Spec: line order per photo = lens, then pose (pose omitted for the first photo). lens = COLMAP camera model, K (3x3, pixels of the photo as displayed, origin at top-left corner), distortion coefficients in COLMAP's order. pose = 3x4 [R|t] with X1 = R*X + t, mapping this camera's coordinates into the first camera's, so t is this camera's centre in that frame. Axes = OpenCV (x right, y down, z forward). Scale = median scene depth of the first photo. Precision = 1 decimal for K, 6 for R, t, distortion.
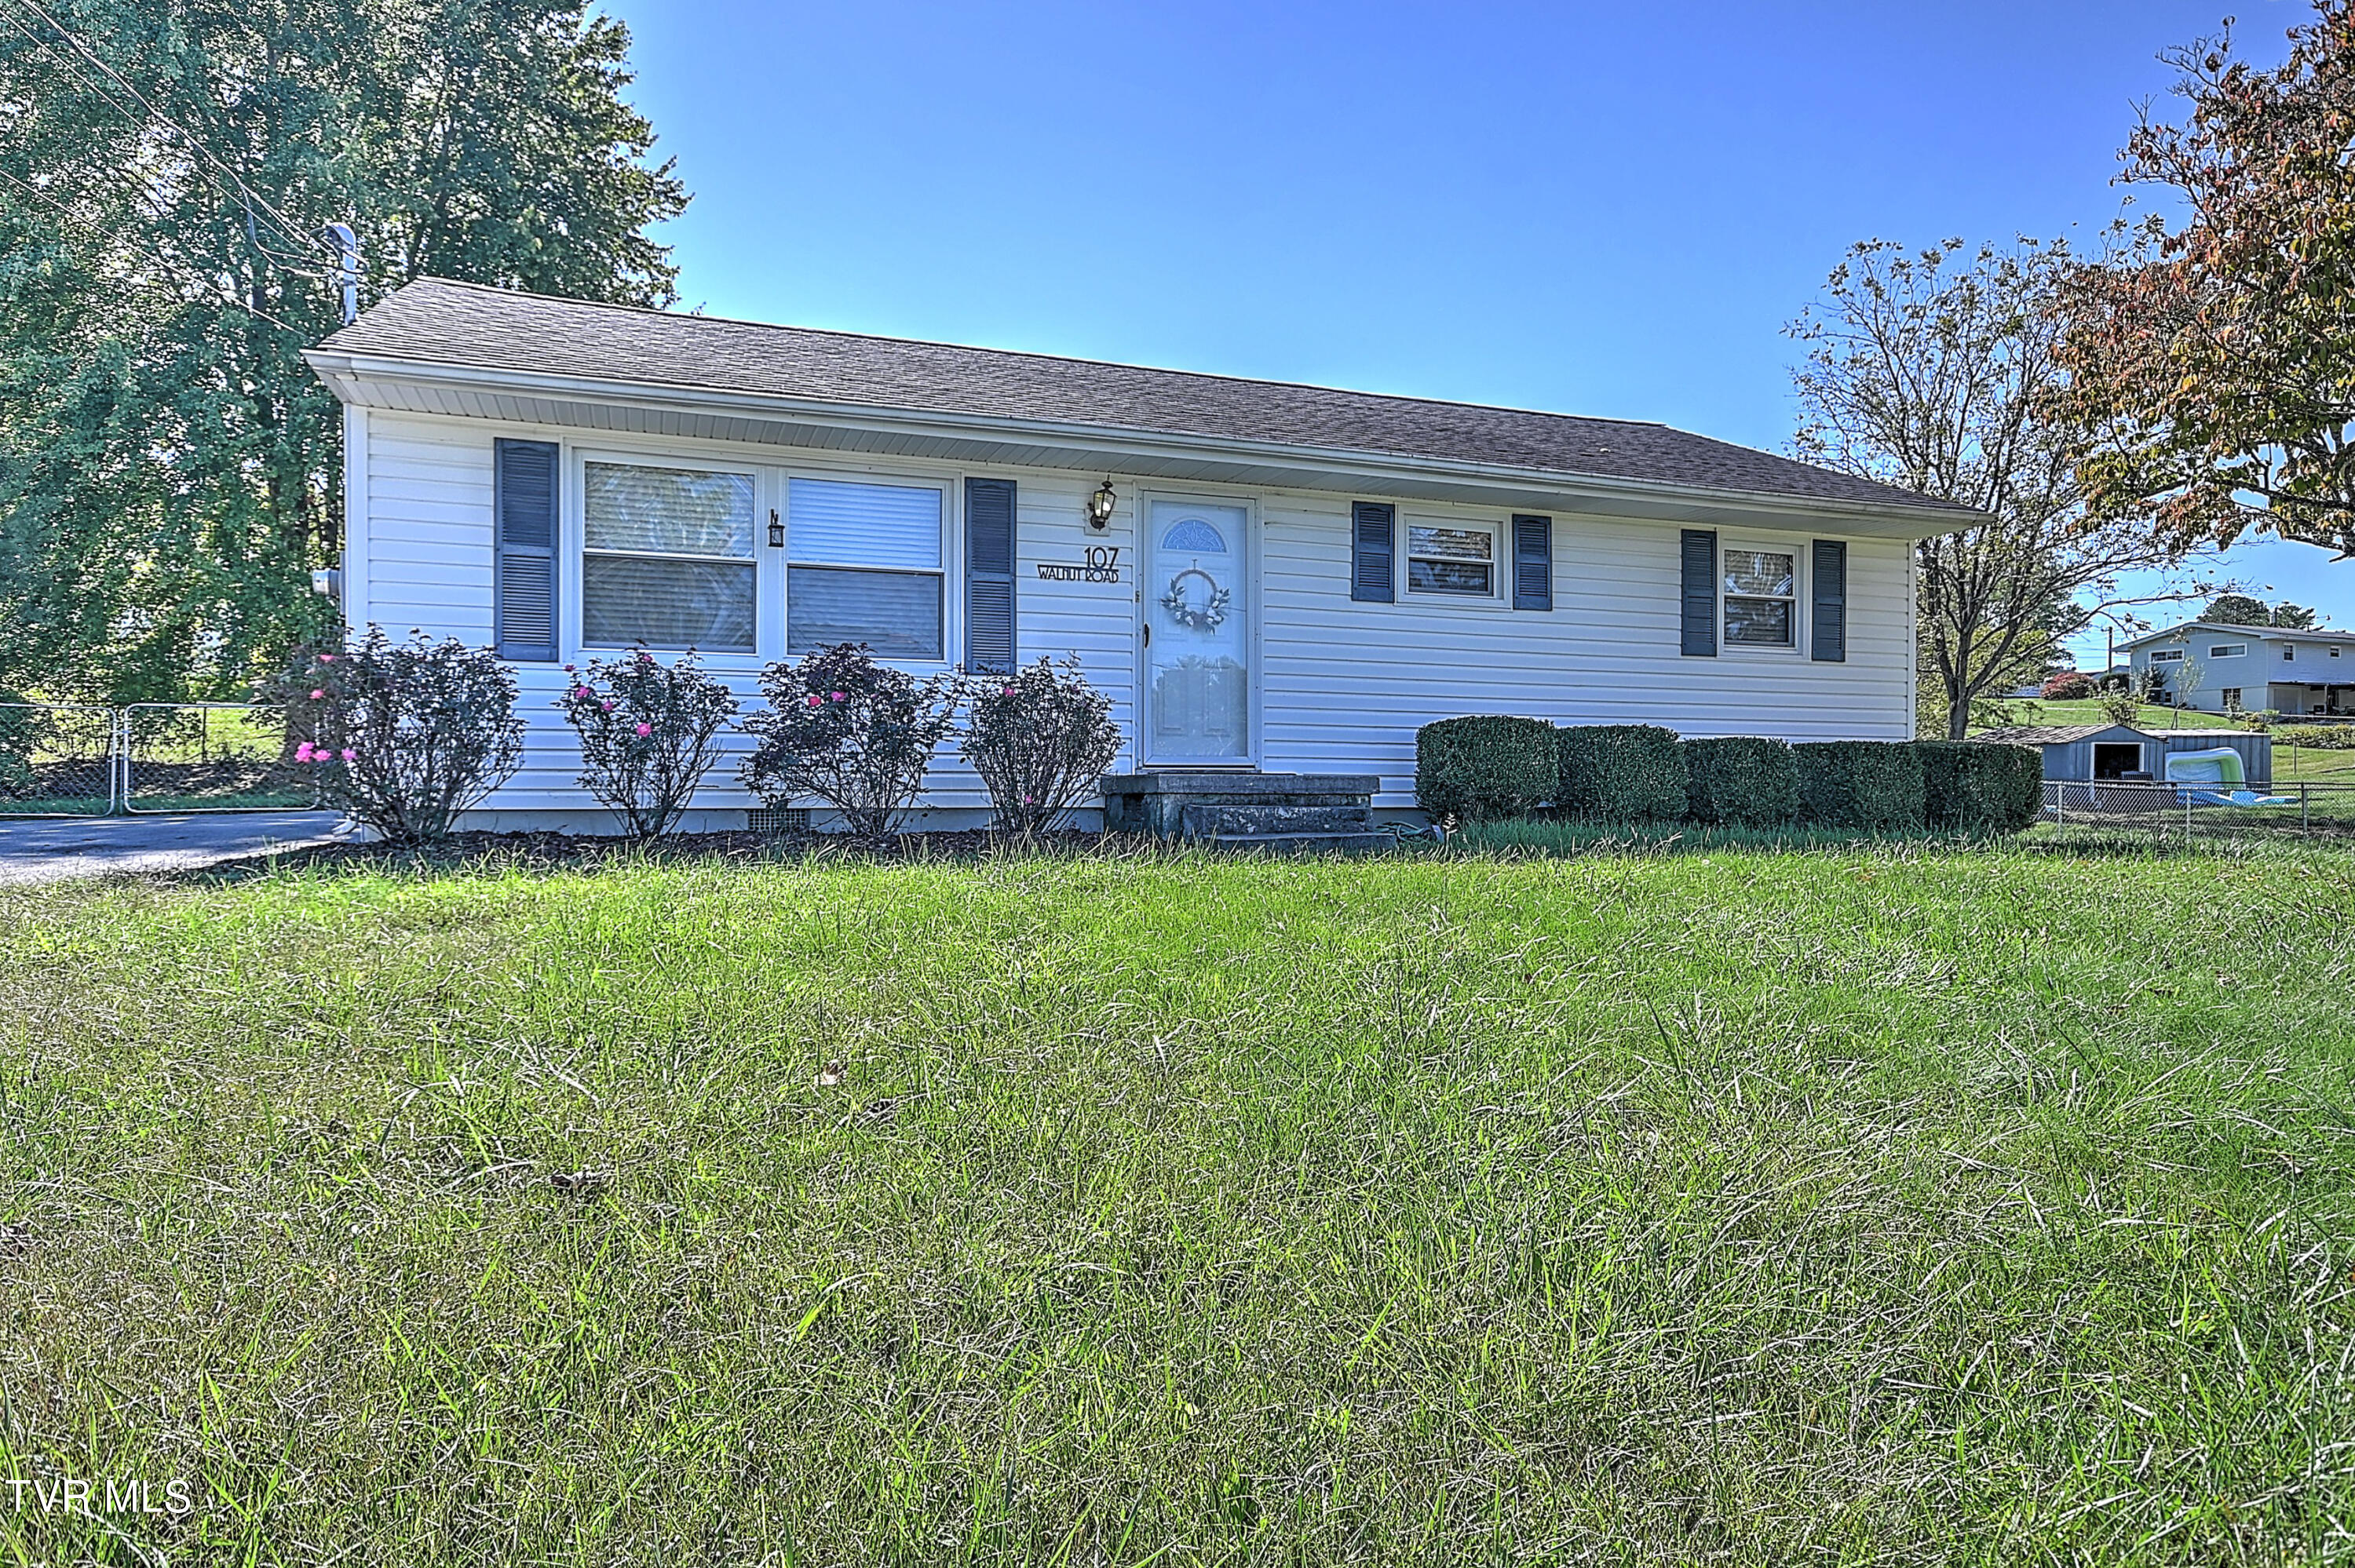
lens RADIAL K [[1336.7, 0, 1177.5], [0, 1336.7, 784.0], [0, 0, 1]] dist [0.005299, 0.000670]
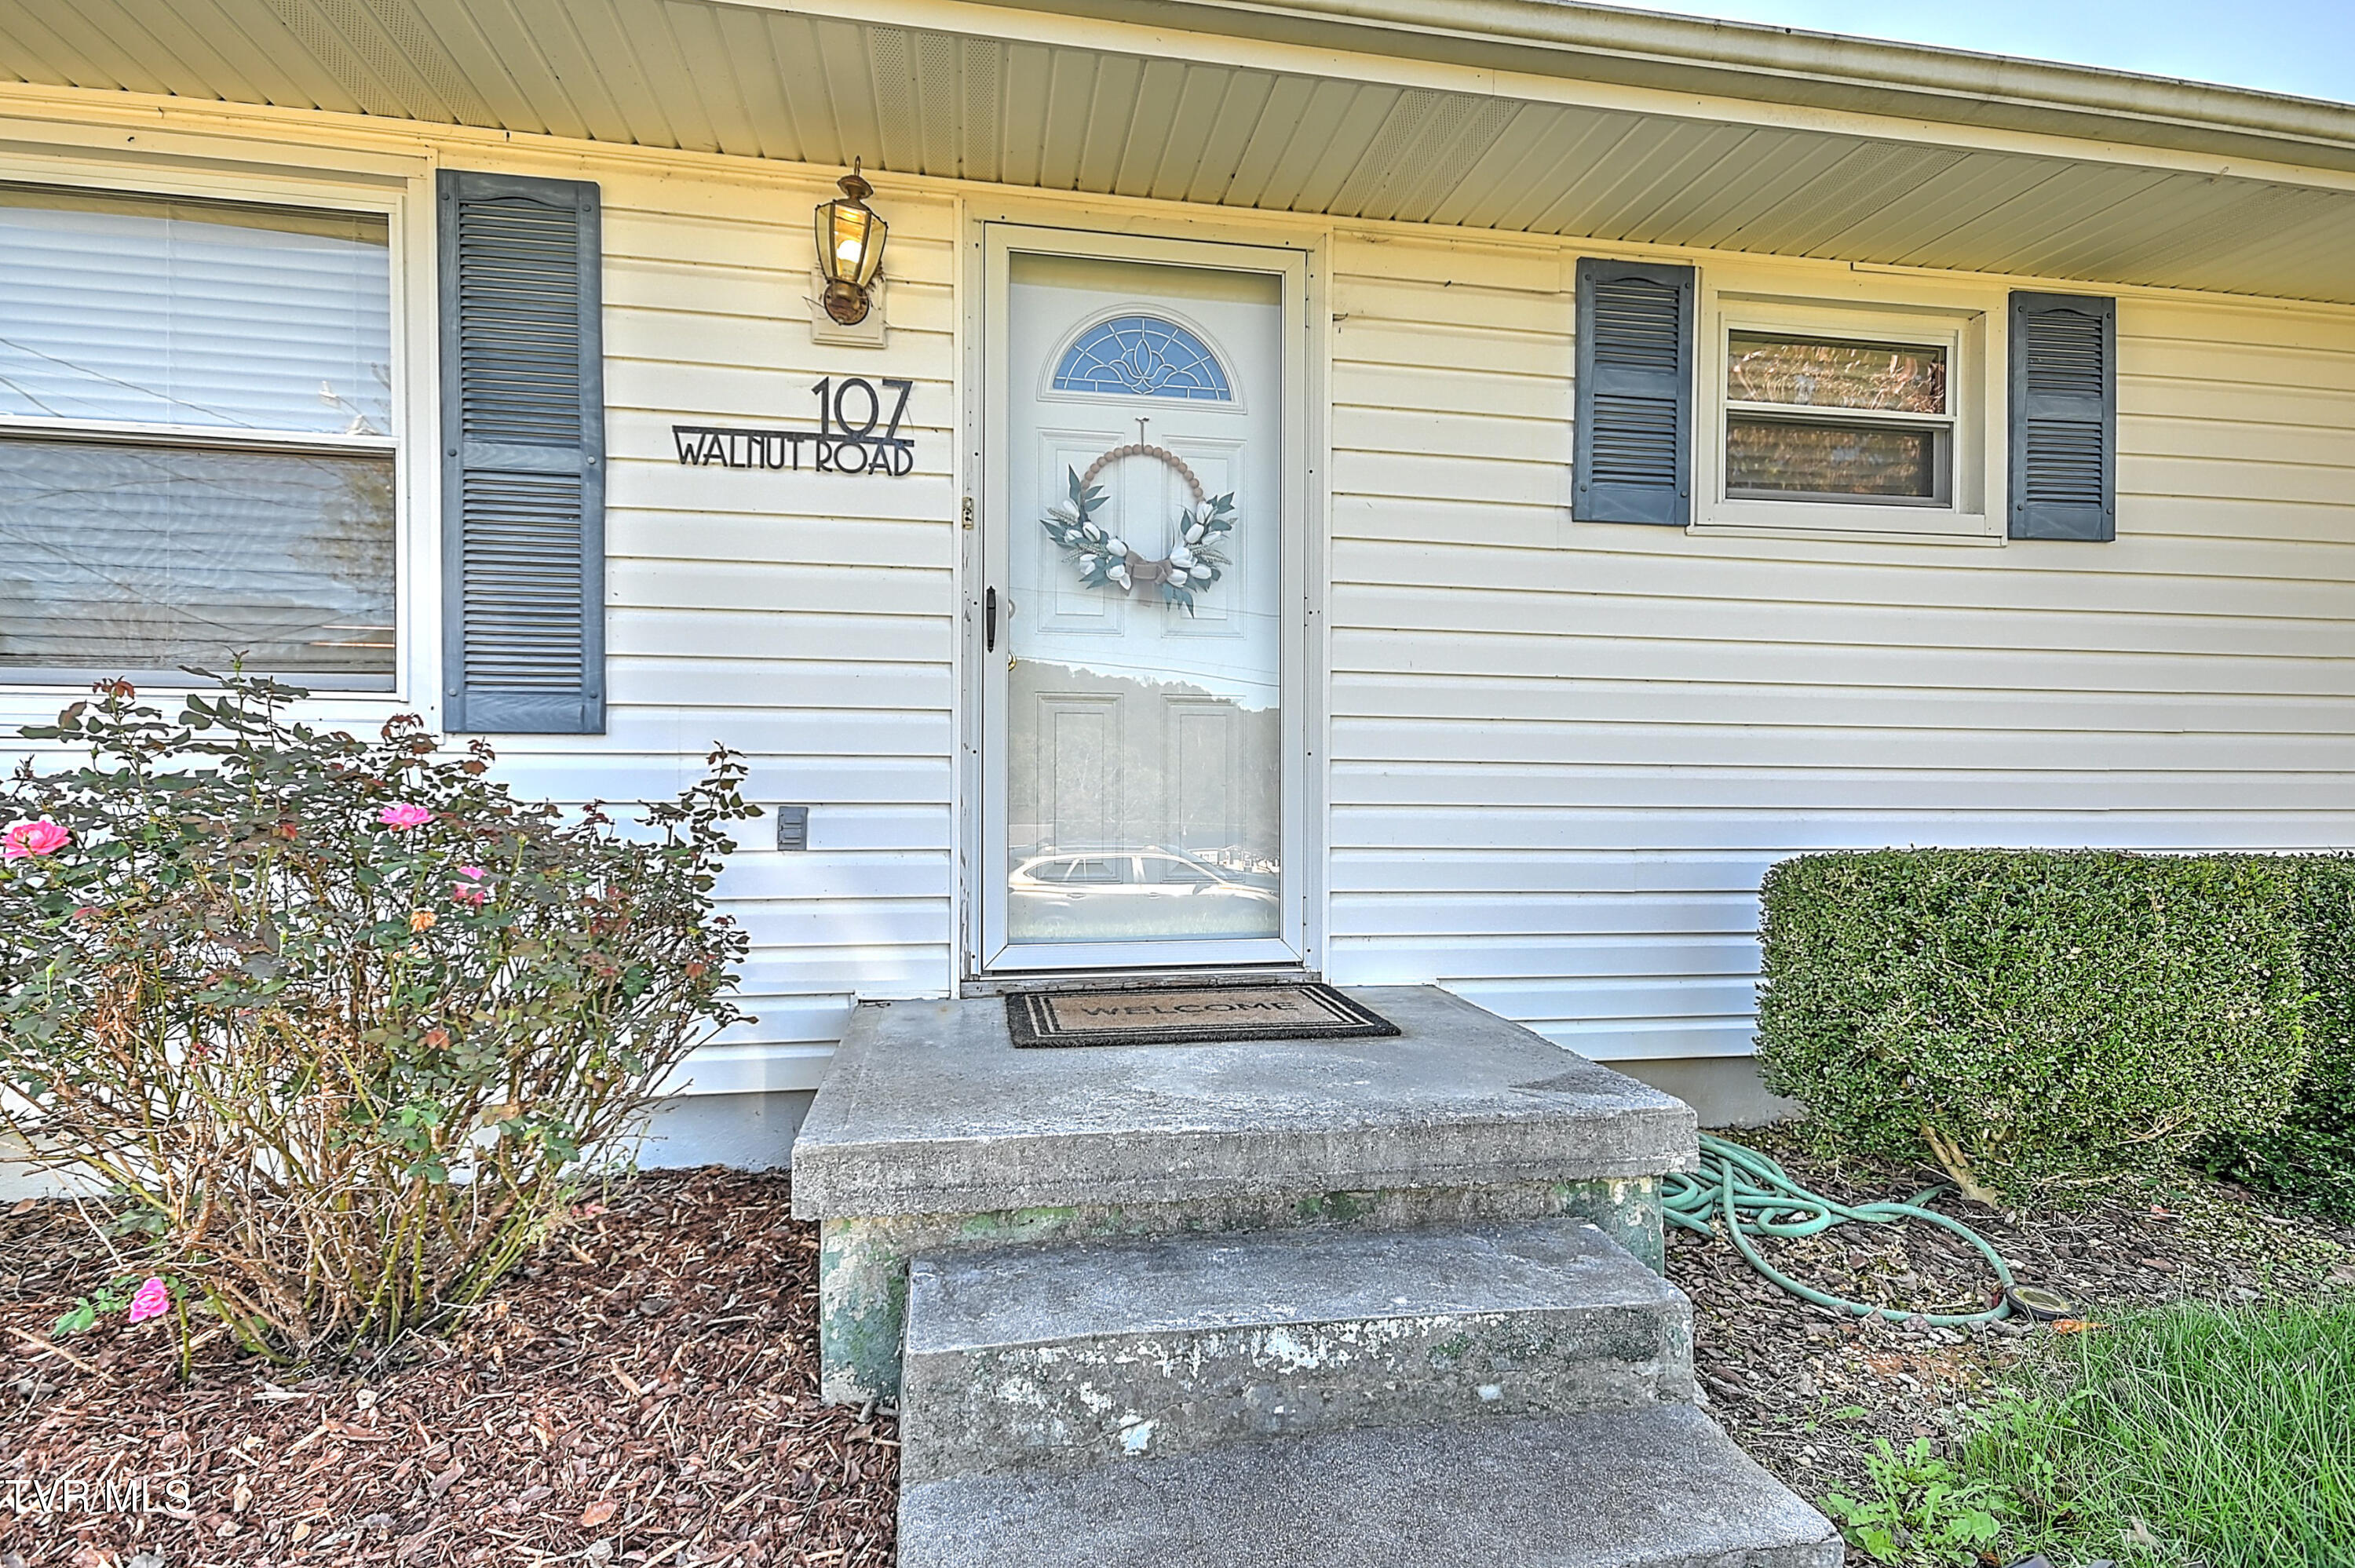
lens RADIAL K [[1118.9, 0, 1177.5], [0, 1118.9, 784.0], [0, 0, 1]] dist [0.022935, 0.000061]
pose [[0.983147, 0.002304, -0.182804, 0.080010], [-0.002799, 0.999993, -0.002451, -0.062631], [0.182797, 0.002921, 0.983146, 0.680425]]
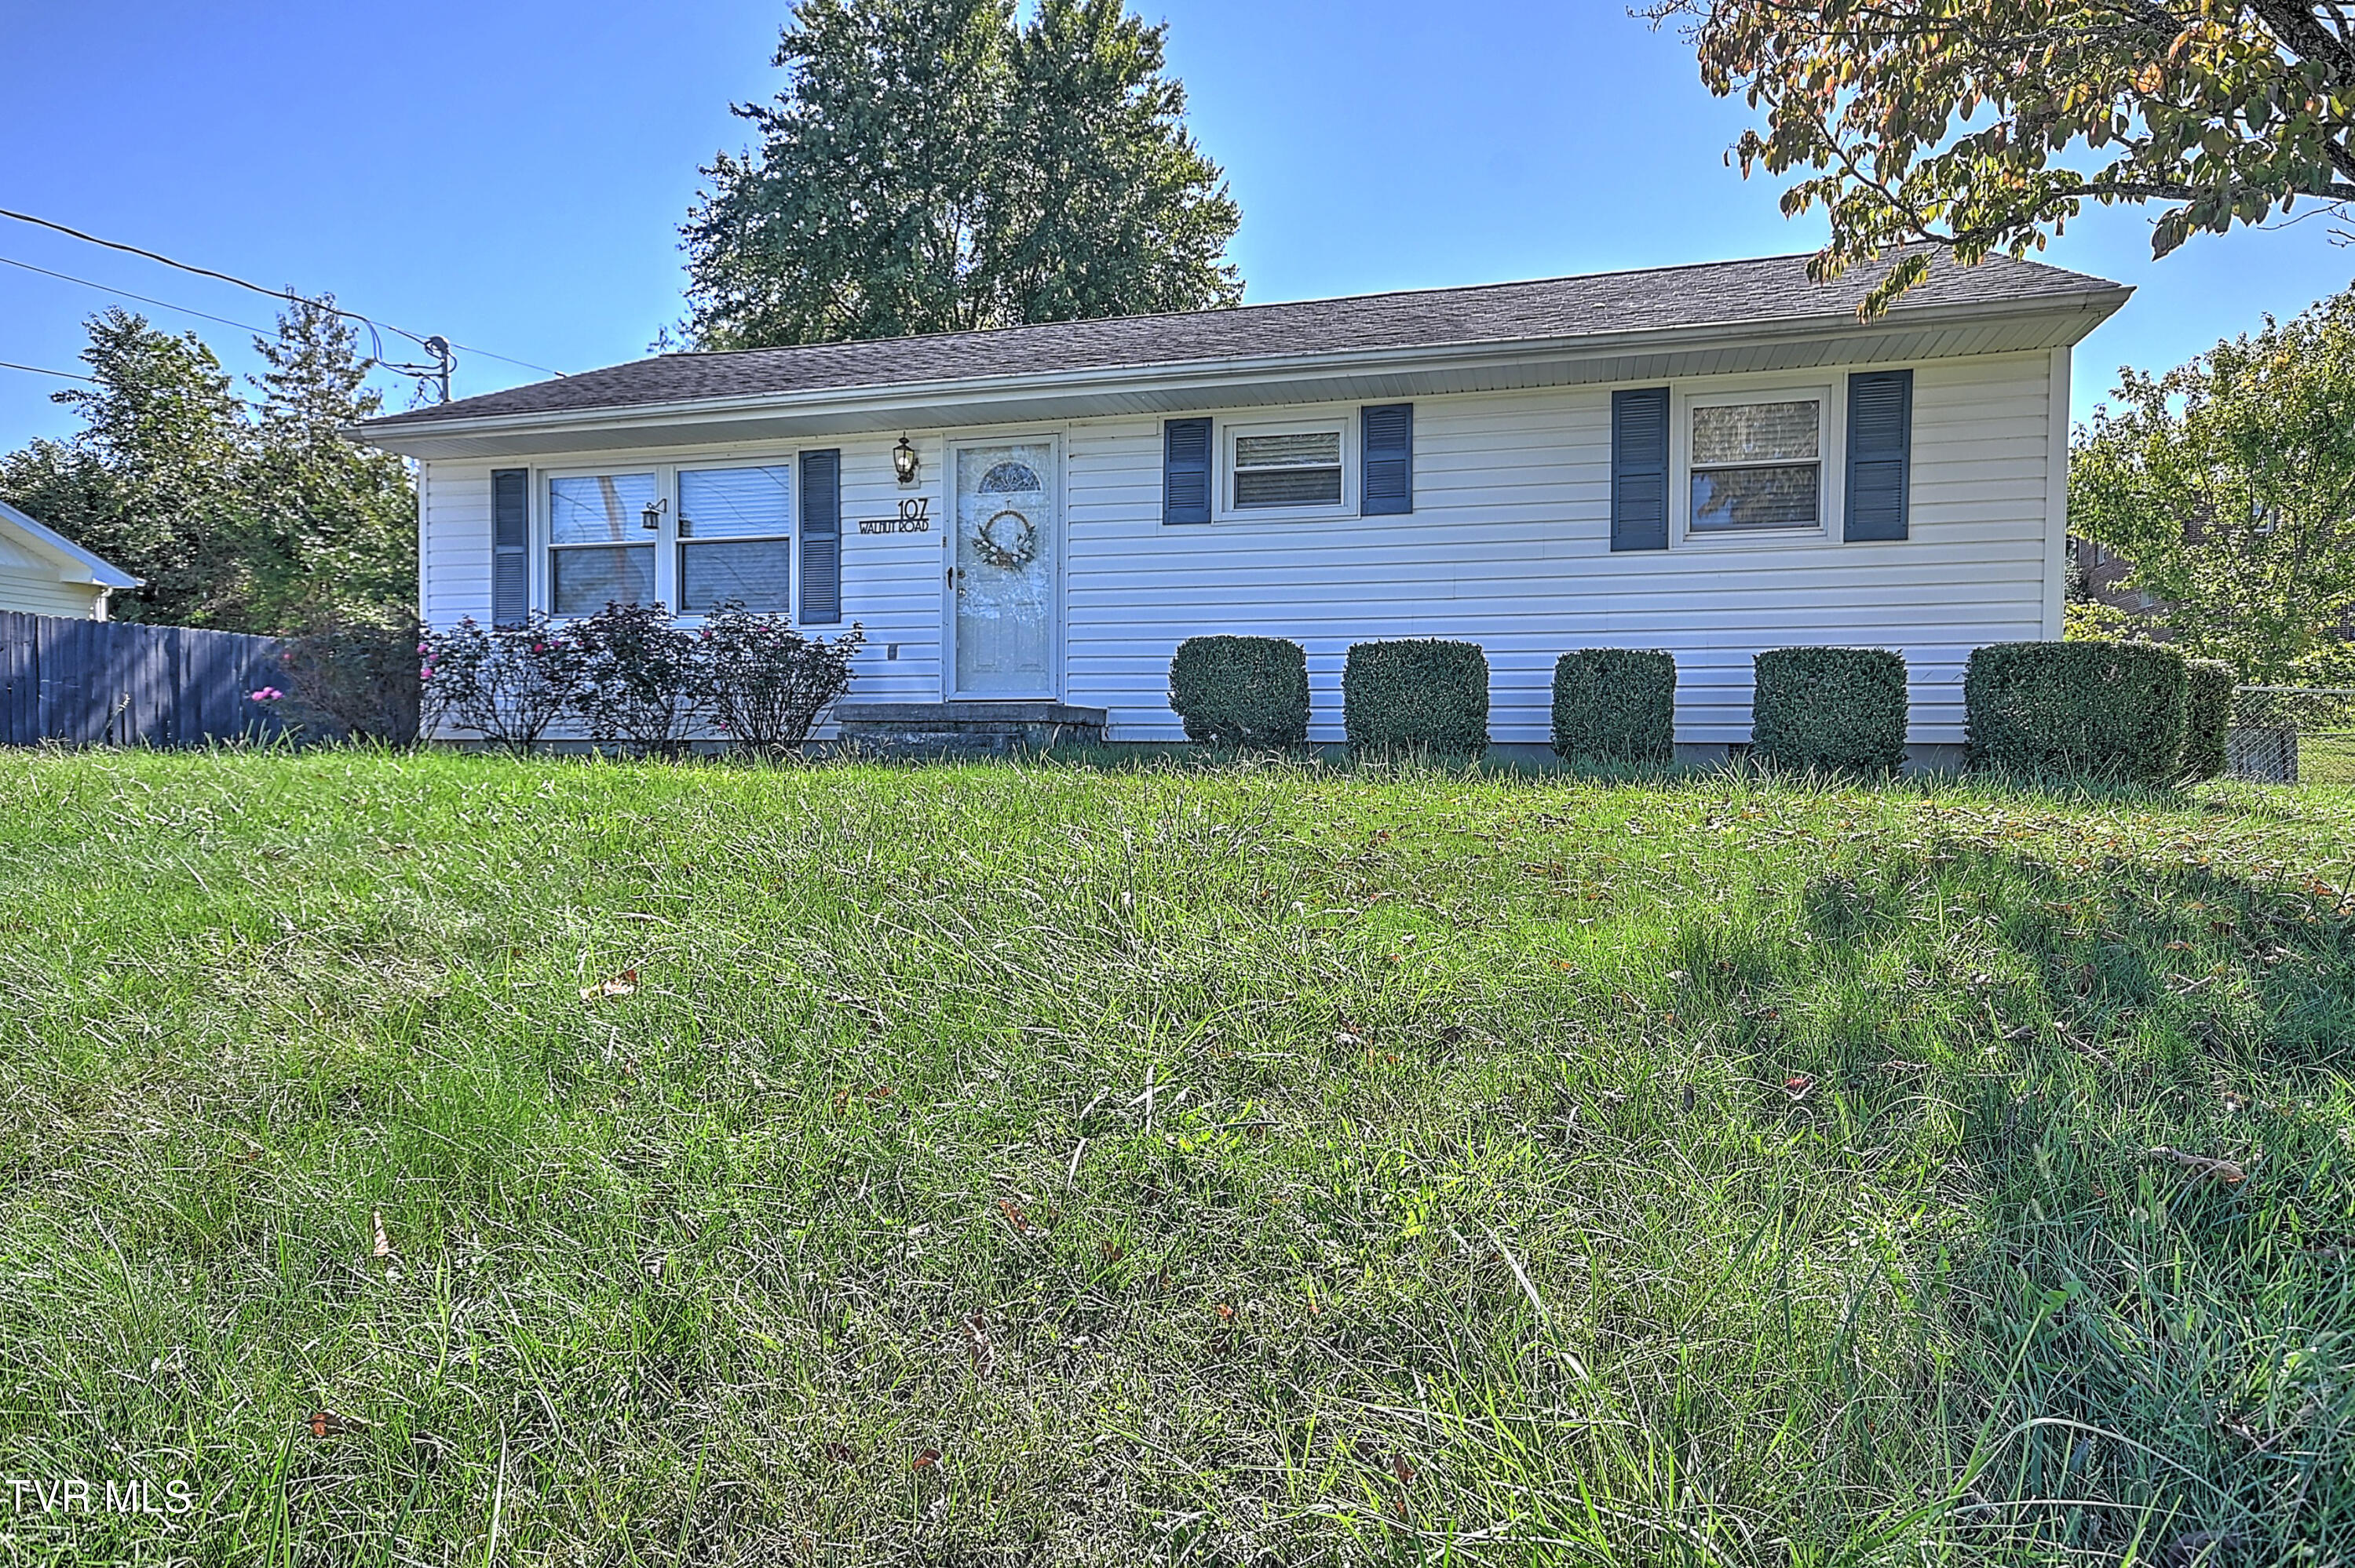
lens RADIAL K [[1336.7, 0, 1177.5], [0, 1336.7, 784.0], [0, 0, 1]] dist [0.005299, 0.000670]
pose [[0.802738, 0.013714, -0.596174, 0.725241], [-0.007560, 0.999889, 0.012821, 0.035573], [0.596284, -0.005785, 0.802753, 0.247032]]
